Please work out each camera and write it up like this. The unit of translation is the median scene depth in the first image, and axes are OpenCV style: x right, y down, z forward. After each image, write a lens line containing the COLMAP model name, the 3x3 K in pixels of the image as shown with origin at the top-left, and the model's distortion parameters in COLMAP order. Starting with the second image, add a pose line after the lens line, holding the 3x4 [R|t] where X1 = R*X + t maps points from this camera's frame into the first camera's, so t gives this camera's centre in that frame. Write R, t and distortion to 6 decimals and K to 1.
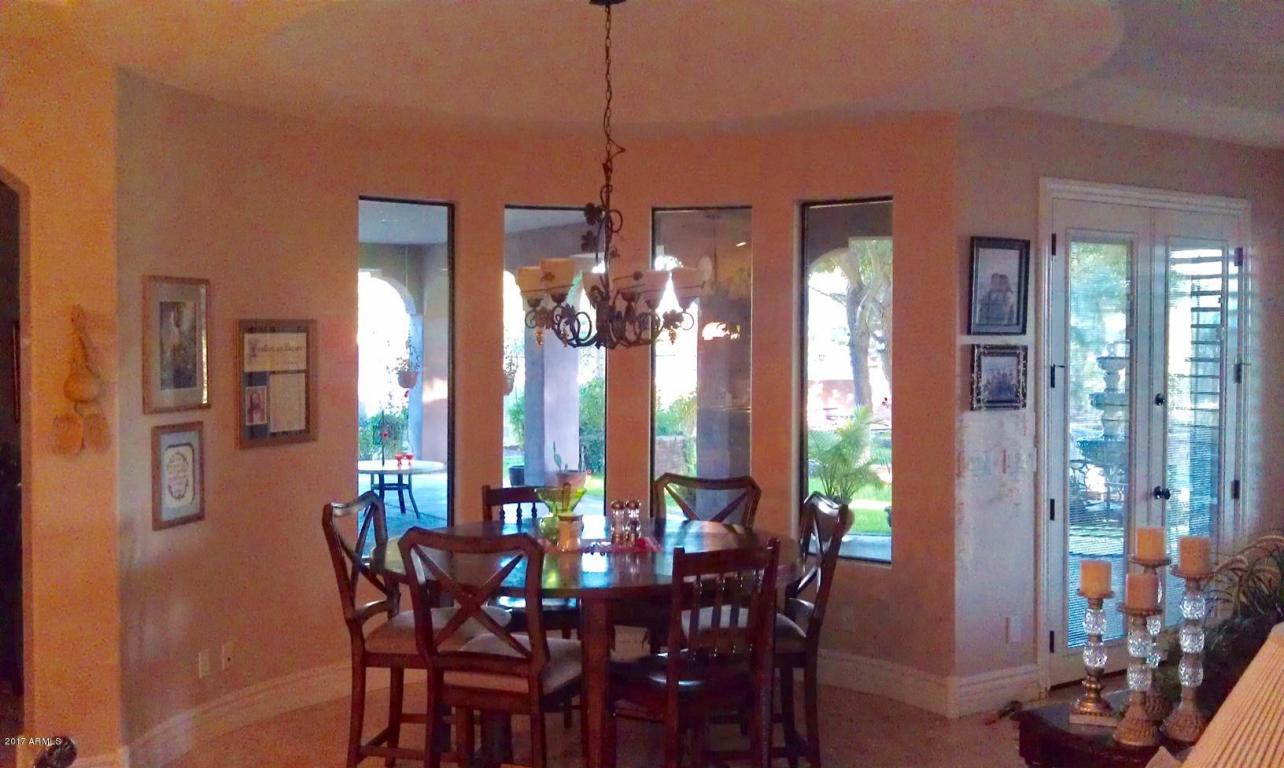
lens RADIAL K [[1287.3, 0, 650.0], [0, 1287.3, 354.6], [0, 0, 1]] dist [0.139927, -0.509558]
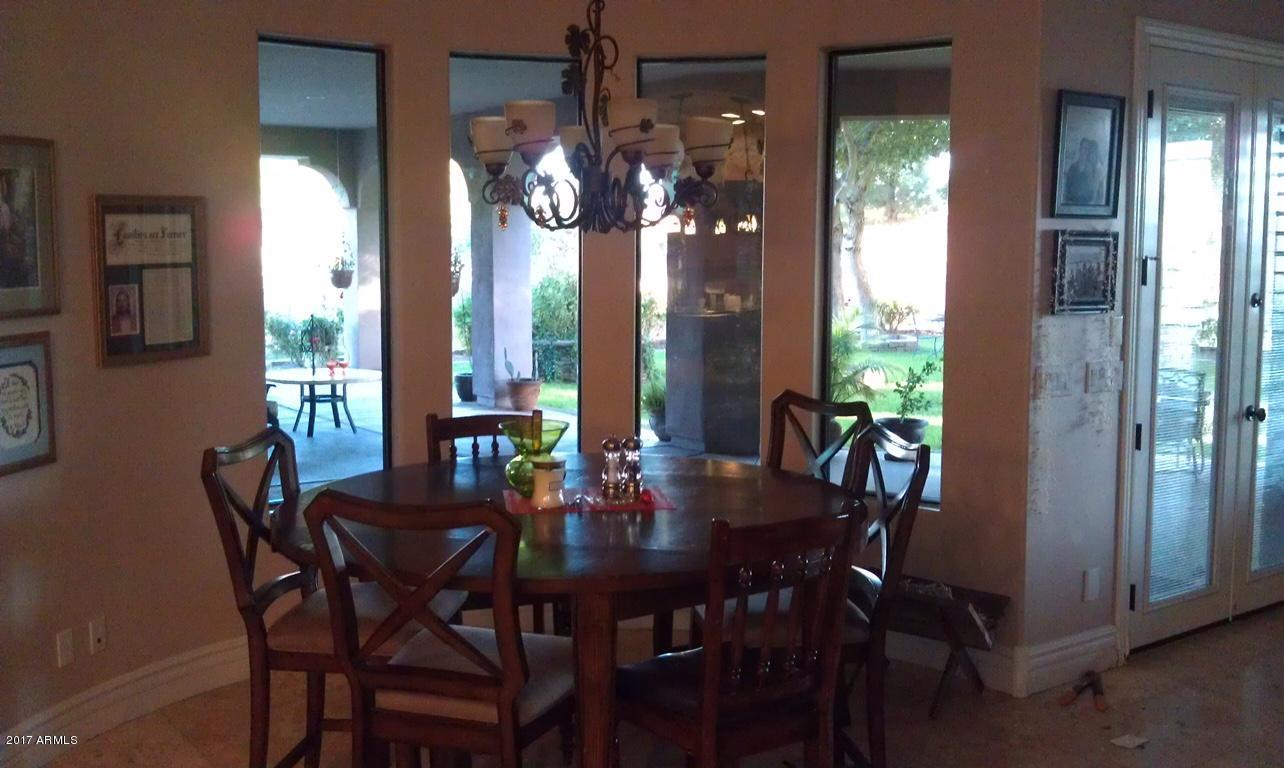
lens RADIAL K [[1287.3, 0, 650.0], [0, 1287.3, 354.6], [0, 0, 1]] dist [0.139927, -0.509558]
pose [[0.999050, -0.003419, 0.043441, -0.029641], [0.000075, 0.997051, 0.076745, 0.006934], [-0.043575, -0.076669, 0.996104, 0.225473]]
